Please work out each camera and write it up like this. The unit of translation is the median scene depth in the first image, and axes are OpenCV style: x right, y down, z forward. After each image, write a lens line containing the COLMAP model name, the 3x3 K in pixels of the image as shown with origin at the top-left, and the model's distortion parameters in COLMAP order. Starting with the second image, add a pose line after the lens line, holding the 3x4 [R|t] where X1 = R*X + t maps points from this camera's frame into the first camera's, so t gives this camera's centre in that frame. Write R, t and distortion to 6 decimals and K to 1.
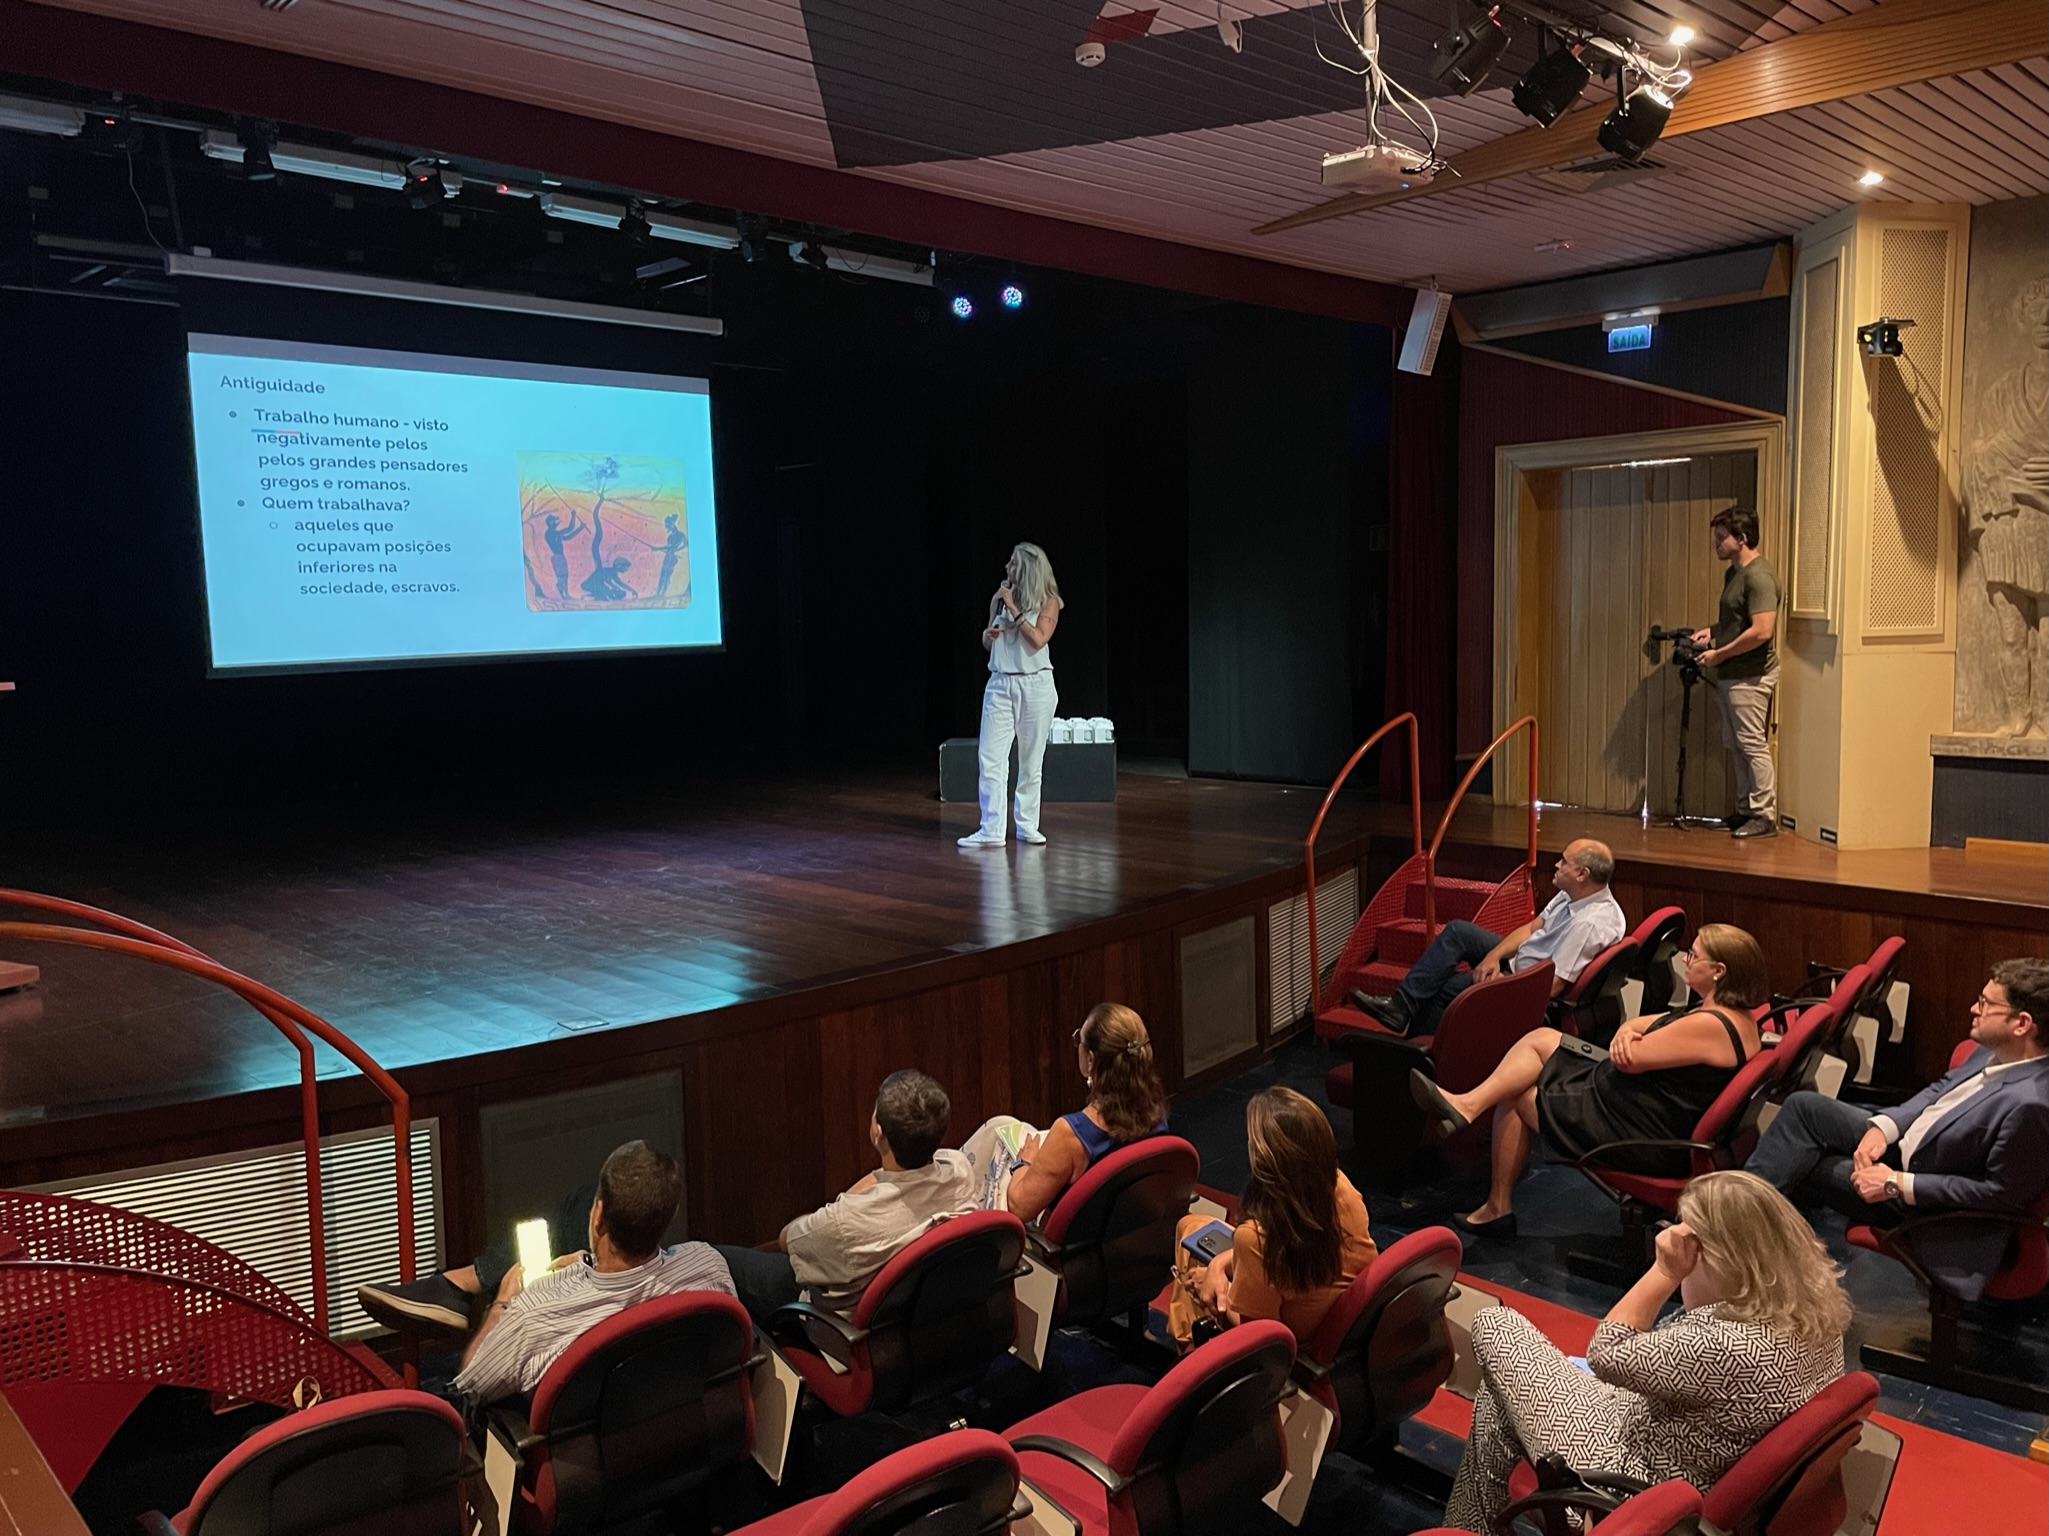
lens RADIAL K [[1567.5, 0, 1048.7], [0, 1567.5, 728.0], [0, 0, 1]] dist [0.048062, -0.040291]
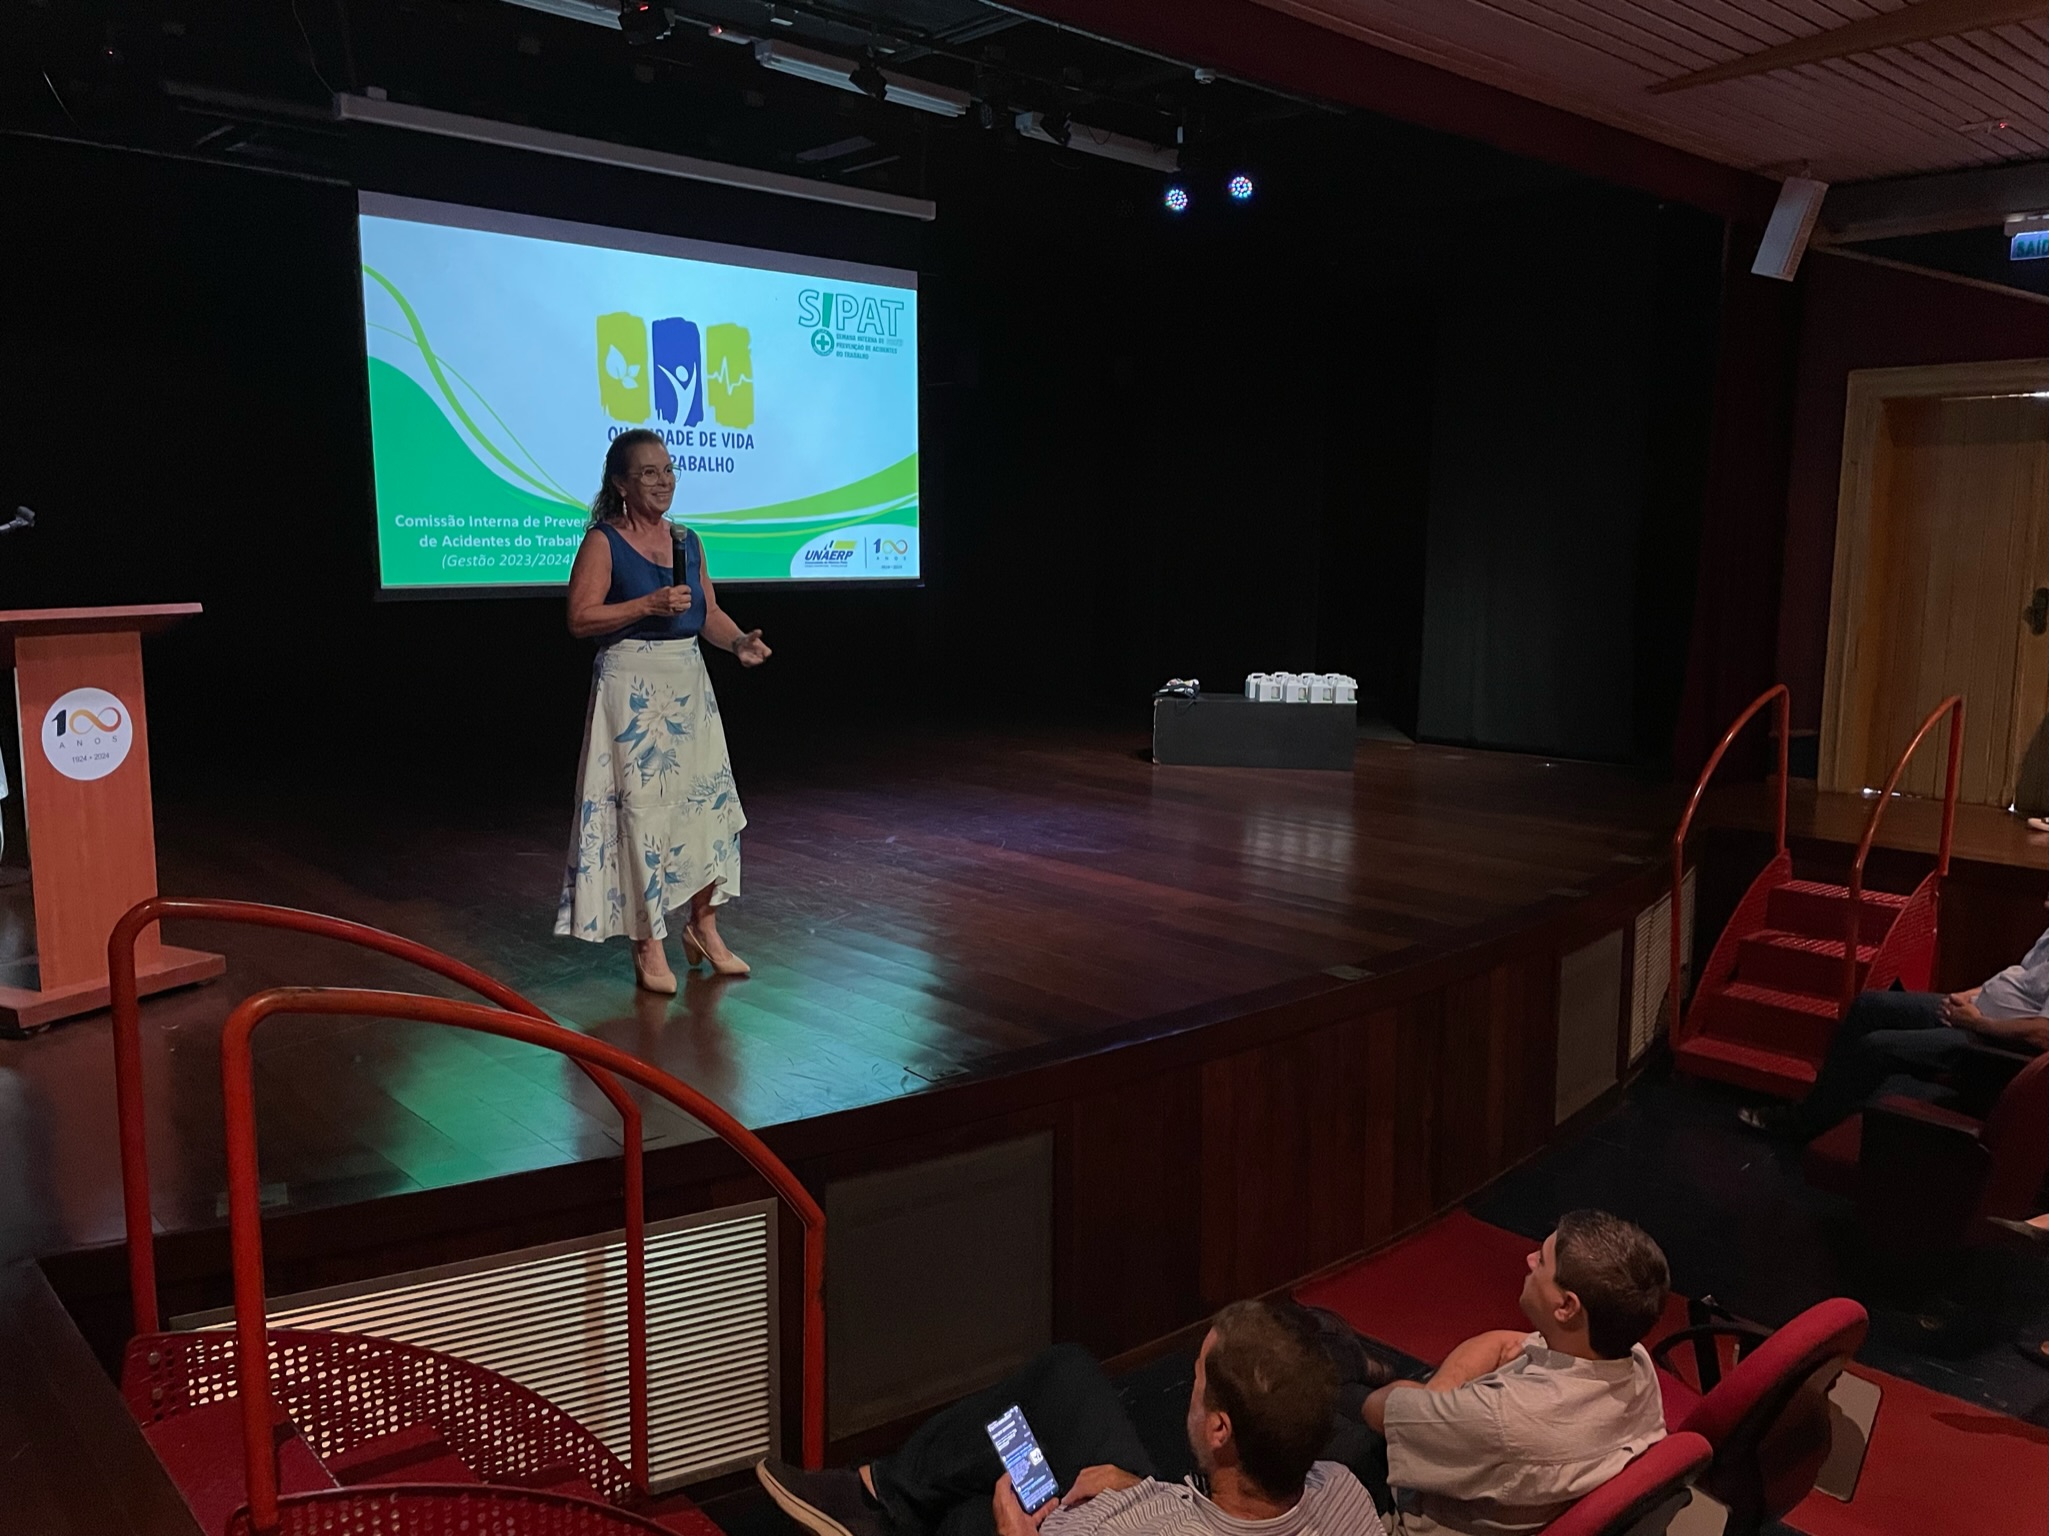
lens RADIAL K [[1567.5, 0, 1030.1], [0, 1567.5, 729.7], [0, 0, 1]] dist [0.048062, -0.040291]
pose [[0.999054, 0.032979, -0.028351, -0.139908], [-0.031805, 0.998656, 0.040917, -0.007400], [0.029662, -0.039977, 0.998760, 0.143785]]
